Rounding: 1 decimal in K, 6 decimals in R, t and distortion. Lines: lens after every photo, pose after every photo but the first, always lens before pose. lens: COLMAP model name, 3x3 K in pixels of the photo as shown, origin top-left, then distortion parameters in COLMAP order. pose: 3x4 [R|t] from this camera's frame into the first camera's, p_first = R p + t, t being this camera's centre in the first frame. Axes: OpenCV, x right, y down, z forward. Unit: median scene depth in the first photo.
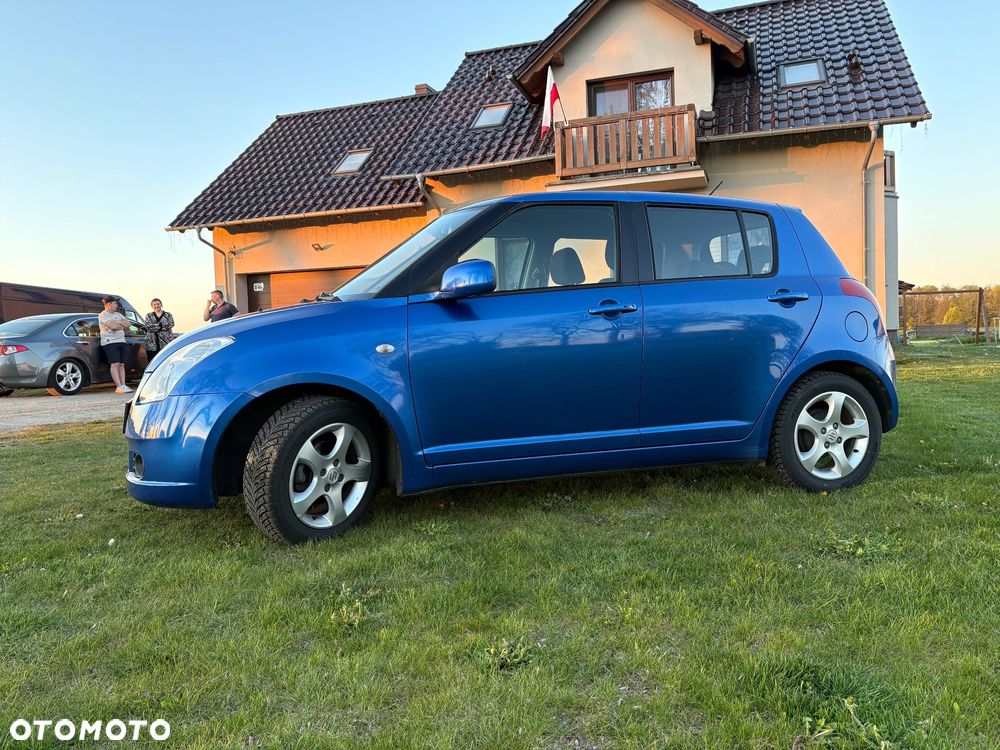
lens RADIAL K [[758.4, 0, 497.4], [0, 758.4, 373.6], [0, 0, 1]] dist [0.043332, -0.042126]
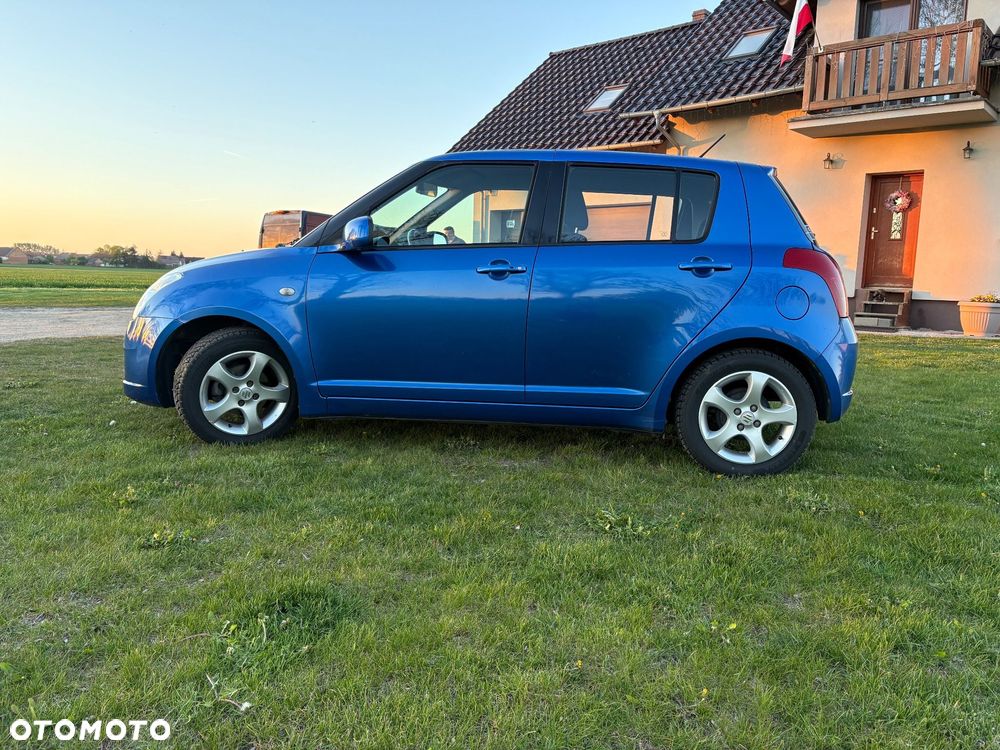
lens RADIAL K [[758.4, 0, 498.2], [0, 758.4, 377.7], [0, 0, 1]] dist [0.043332, -0.042126]
pose [[0.924088, 0.111267, -0.365623, 0.118854], [-0.079453, 0.991710, 0.100985, -0.008990], [0.373829, -0.064269, 0.925268, 0.006391]]
